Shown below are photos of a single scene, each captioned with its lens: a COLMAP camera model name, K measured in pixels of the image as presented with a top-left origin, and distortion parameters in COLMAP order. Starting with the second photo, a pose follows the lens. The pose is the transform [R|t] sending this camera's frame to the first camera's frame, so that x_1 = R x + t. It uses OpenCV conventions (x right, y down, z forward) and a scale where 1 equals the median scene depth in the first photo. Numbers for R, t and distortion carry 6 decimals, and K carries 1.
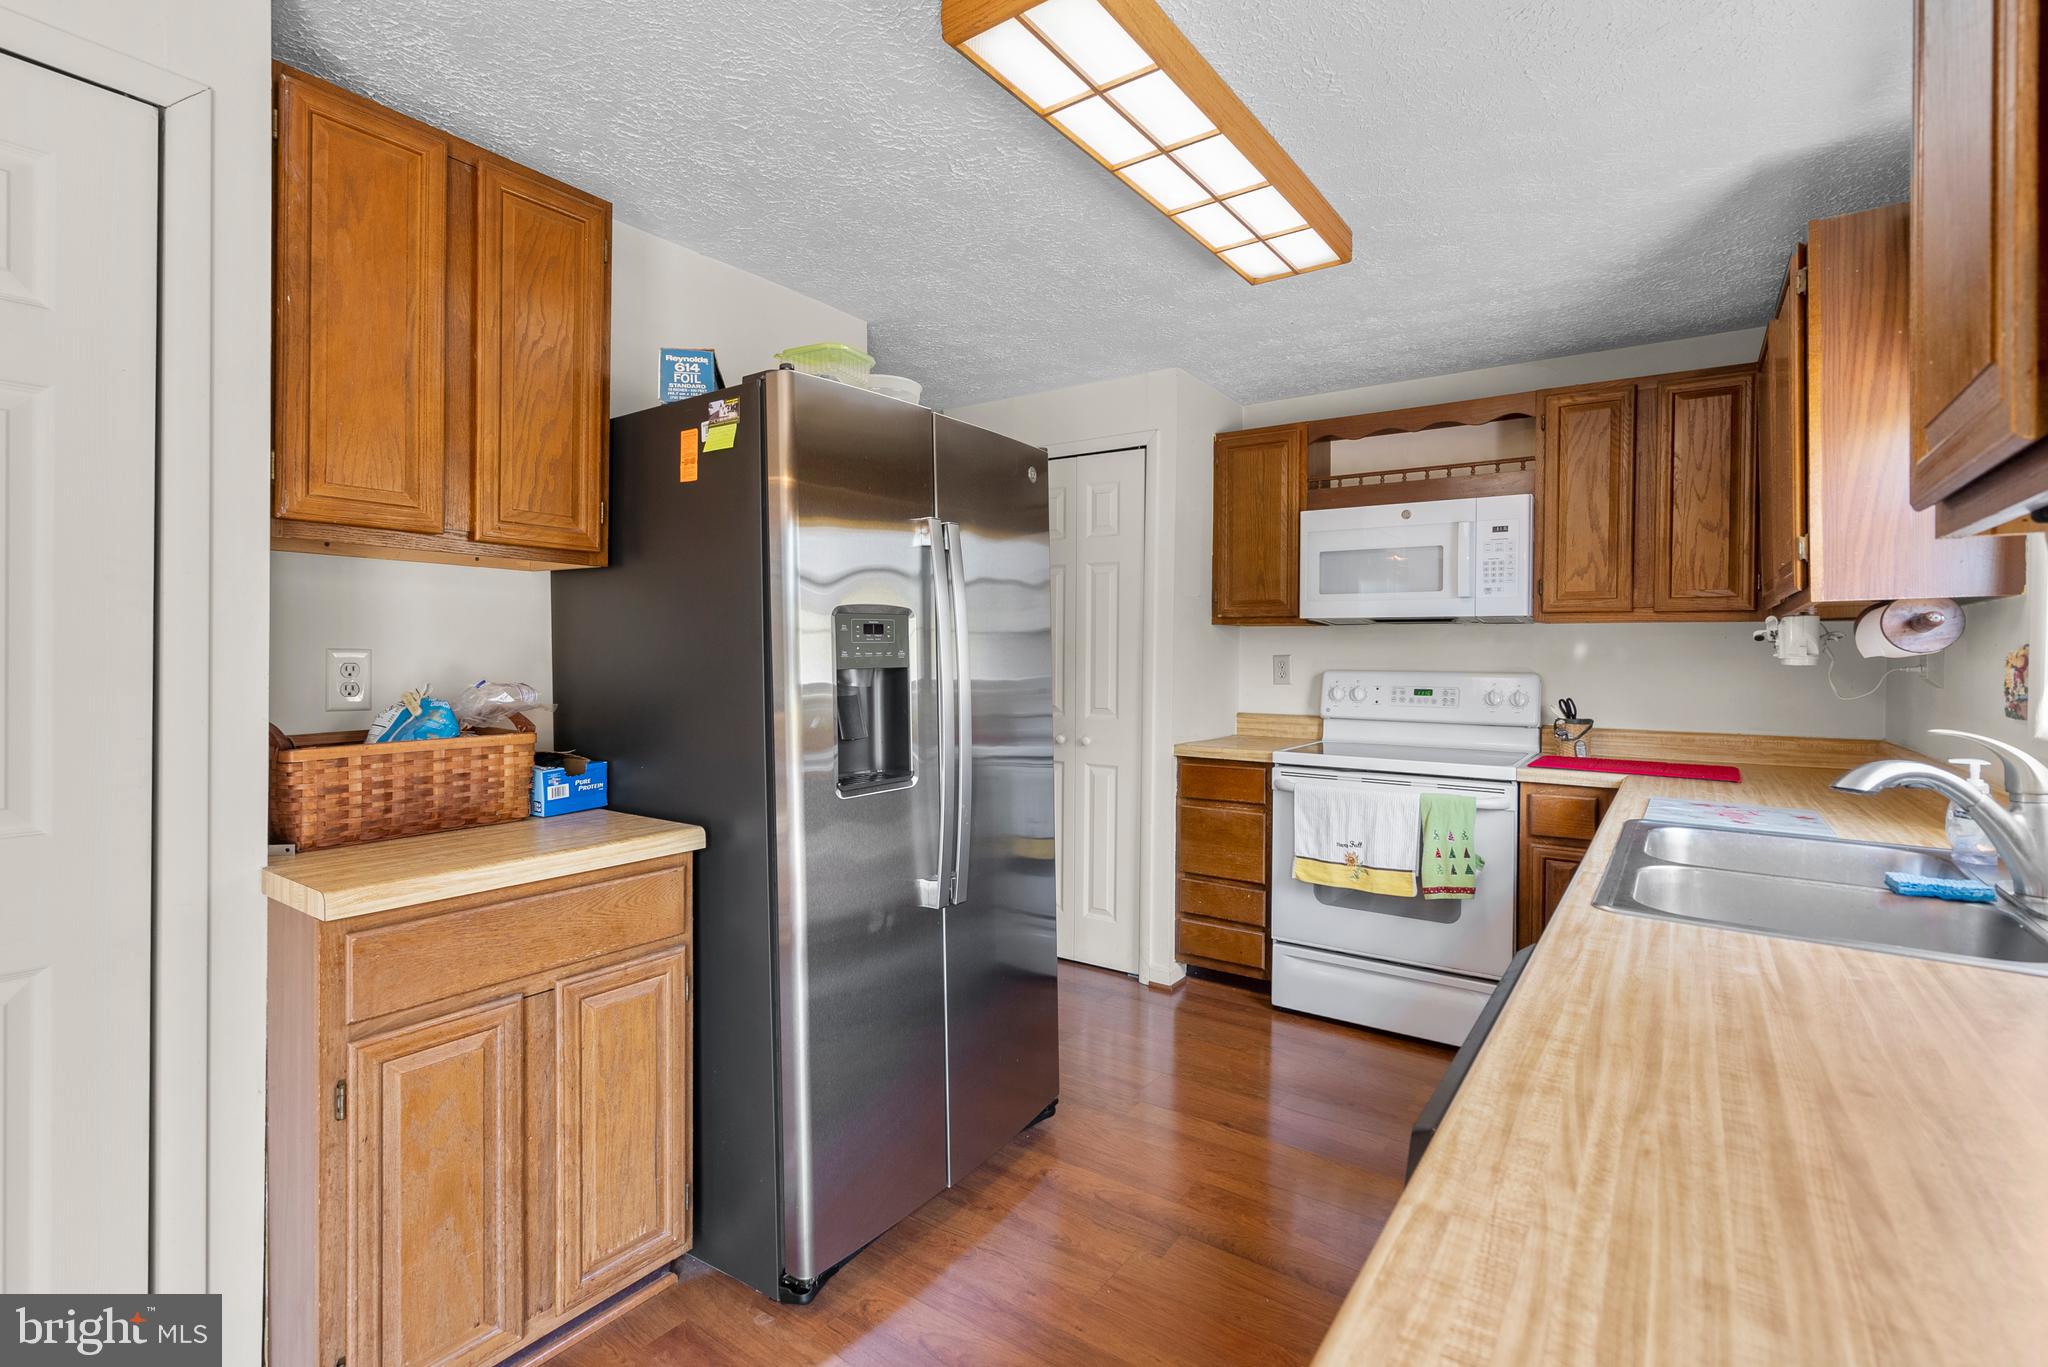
lens RADIAL K [[938.5, 0, 1009.3], [0, 938.5, 659.2], [0, 0, 1]] dist [-0.008270, 0.003704]
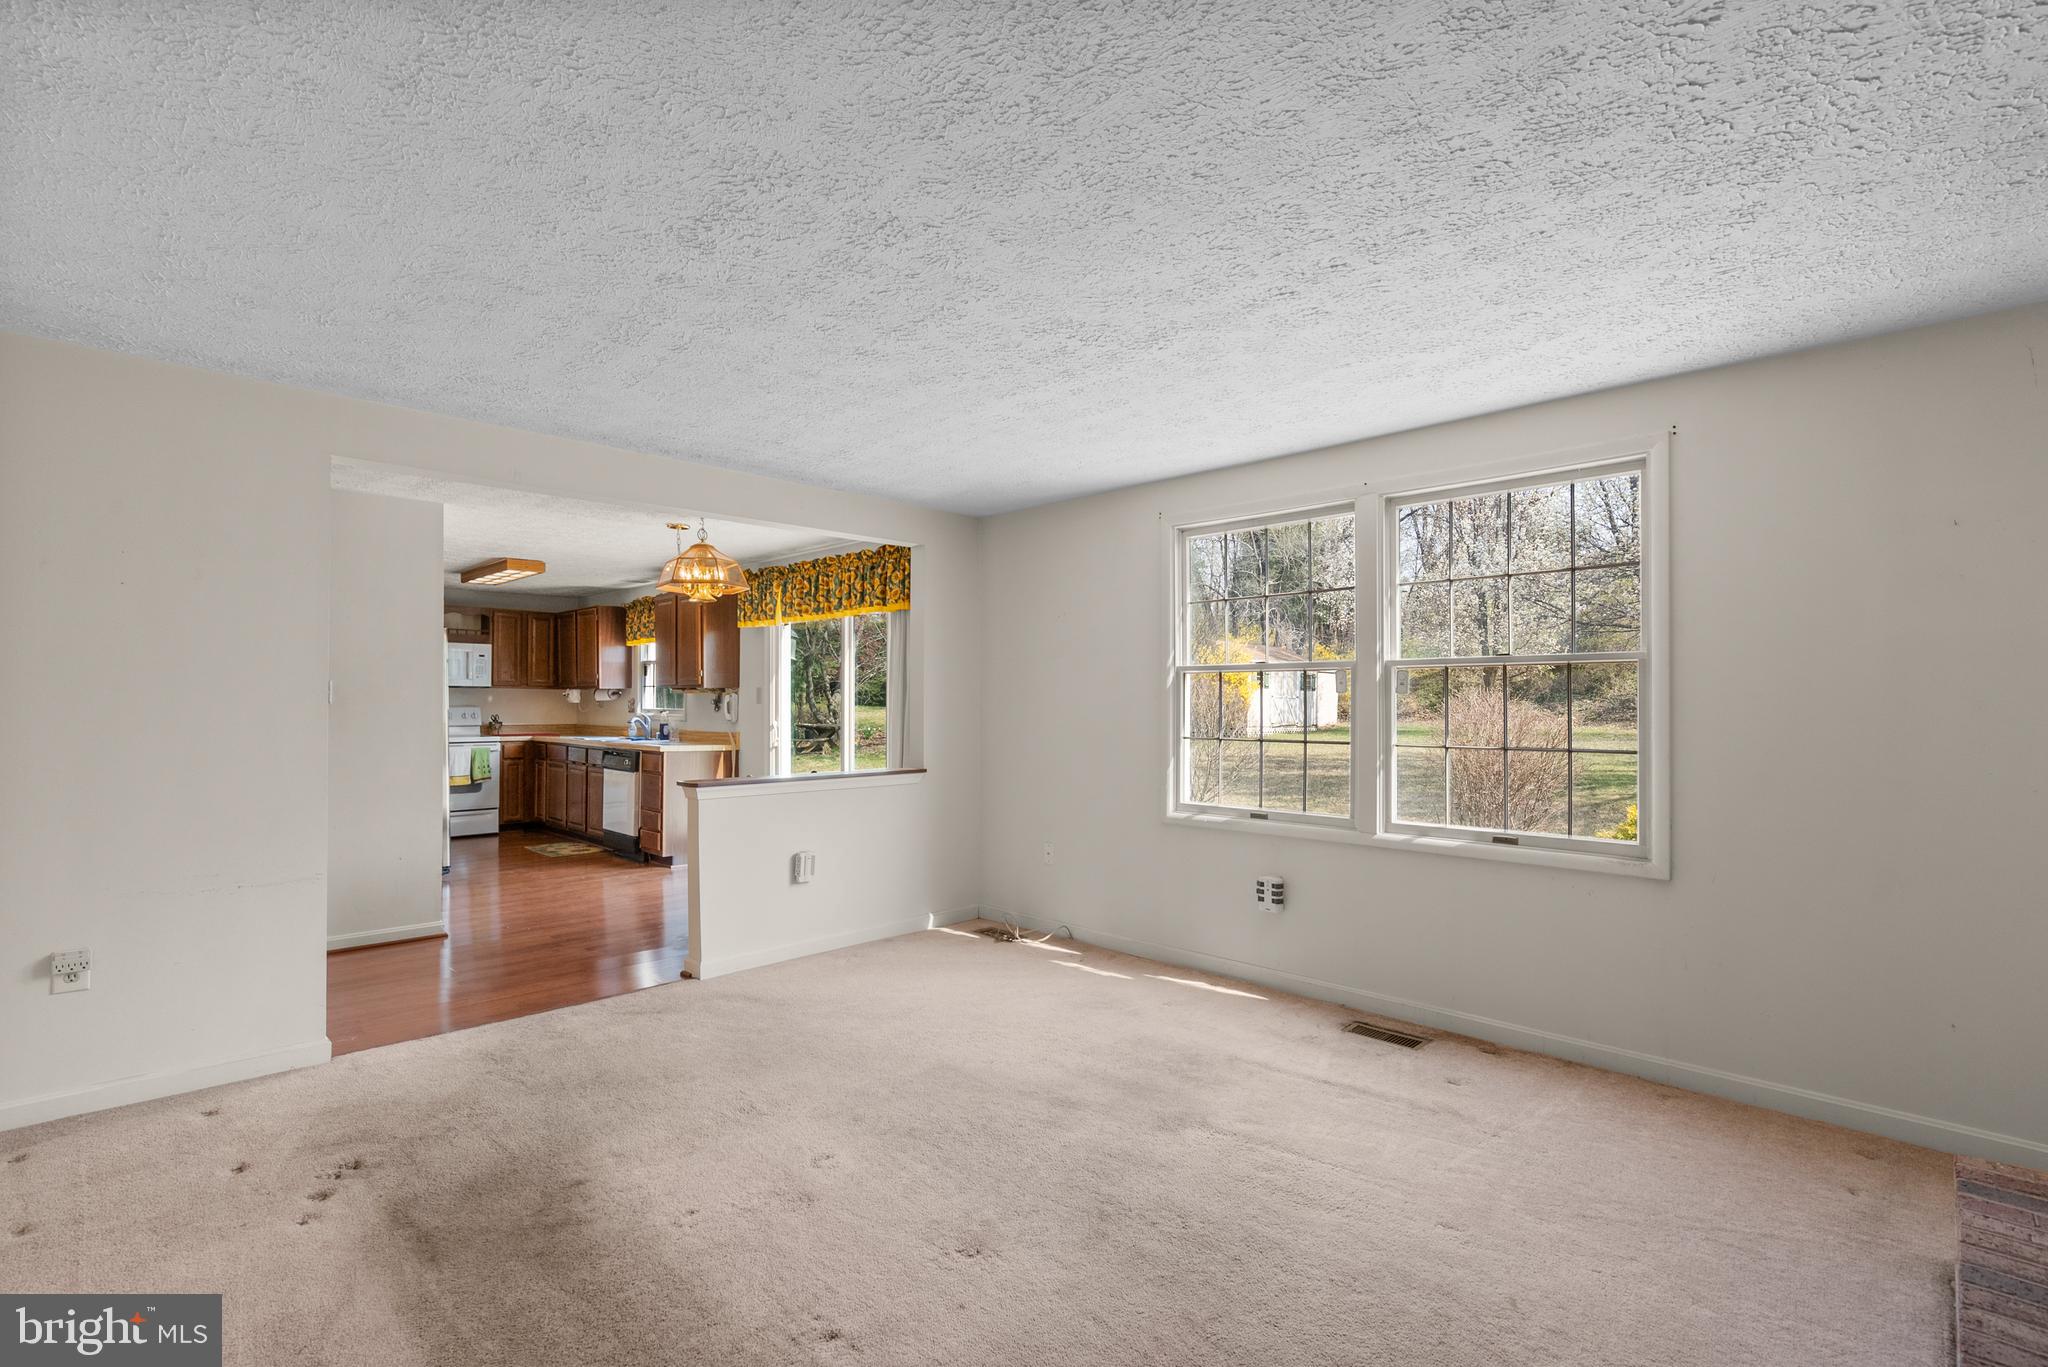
lens RADIAL K [[938.5, 0, 1032.5], [0, 938.5, 701.9], [0, 0, 1]] dist [-0.008270, 0.003704]
pose [[0.147152, -0.009403, 0.989069, -2.138799], [0.002009, 0.999956, 0.009207, -0.021845], [-0.989112, 0.000633, 0.147164, -1.127214]]
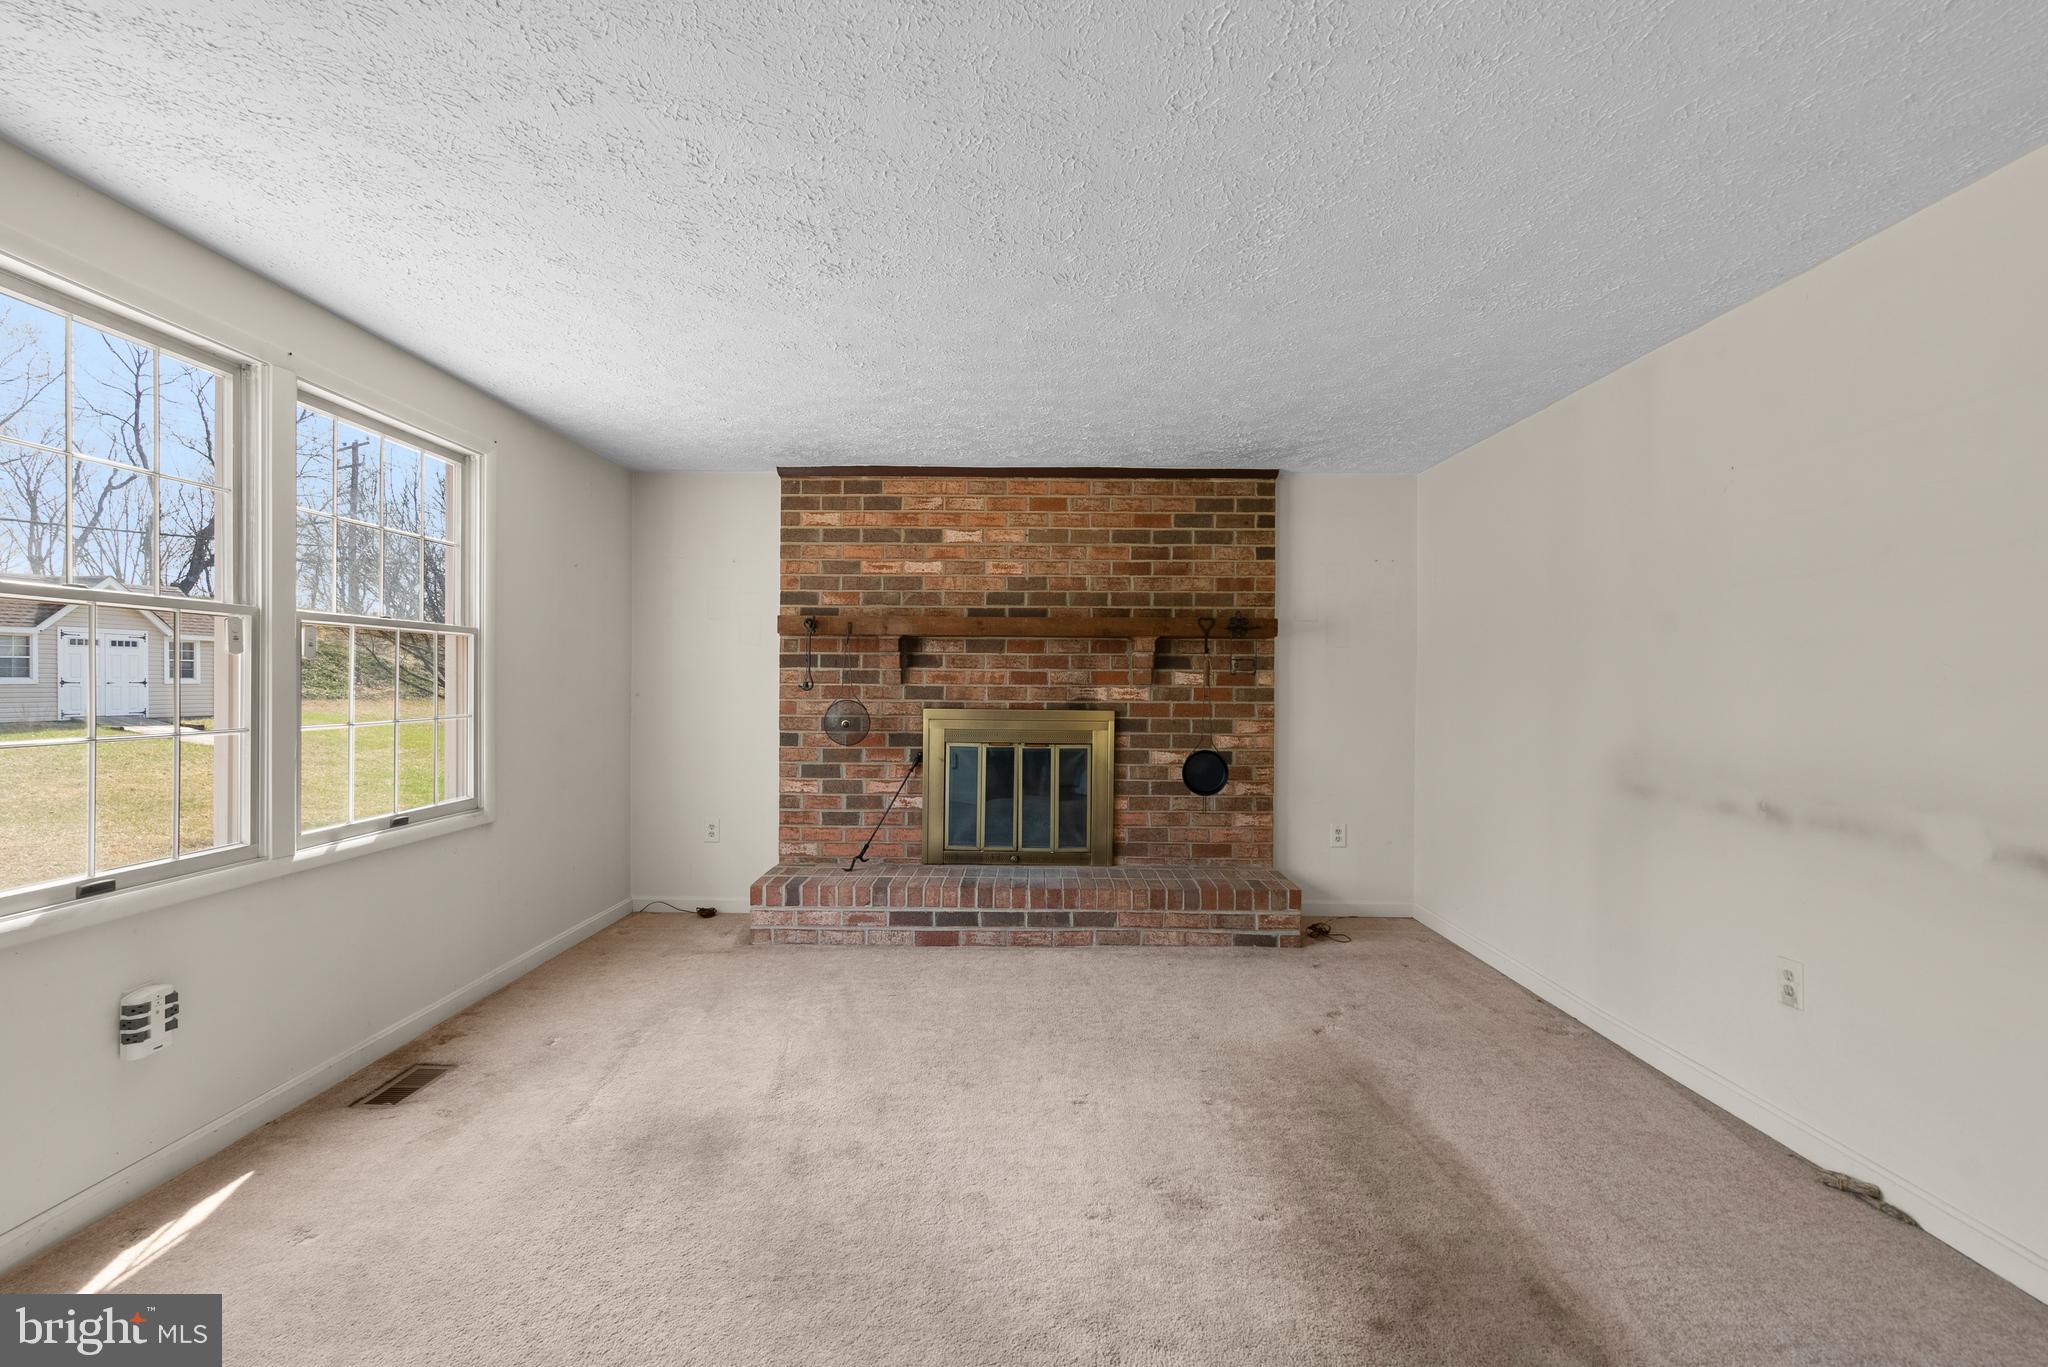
lens RADIAL K [[938.5, 0, 1024.9], [0, 938.5, 691.1], [0, 0, 1]] dist [-0.008270, 0.003704]
pose [[-0.809284, -0.009803, -0.587335, -0.850429], [-0.017113, 0.999830, 0.006891, -0.005443], [0.587168, 0.015628, -0.809315, -0.264496]]
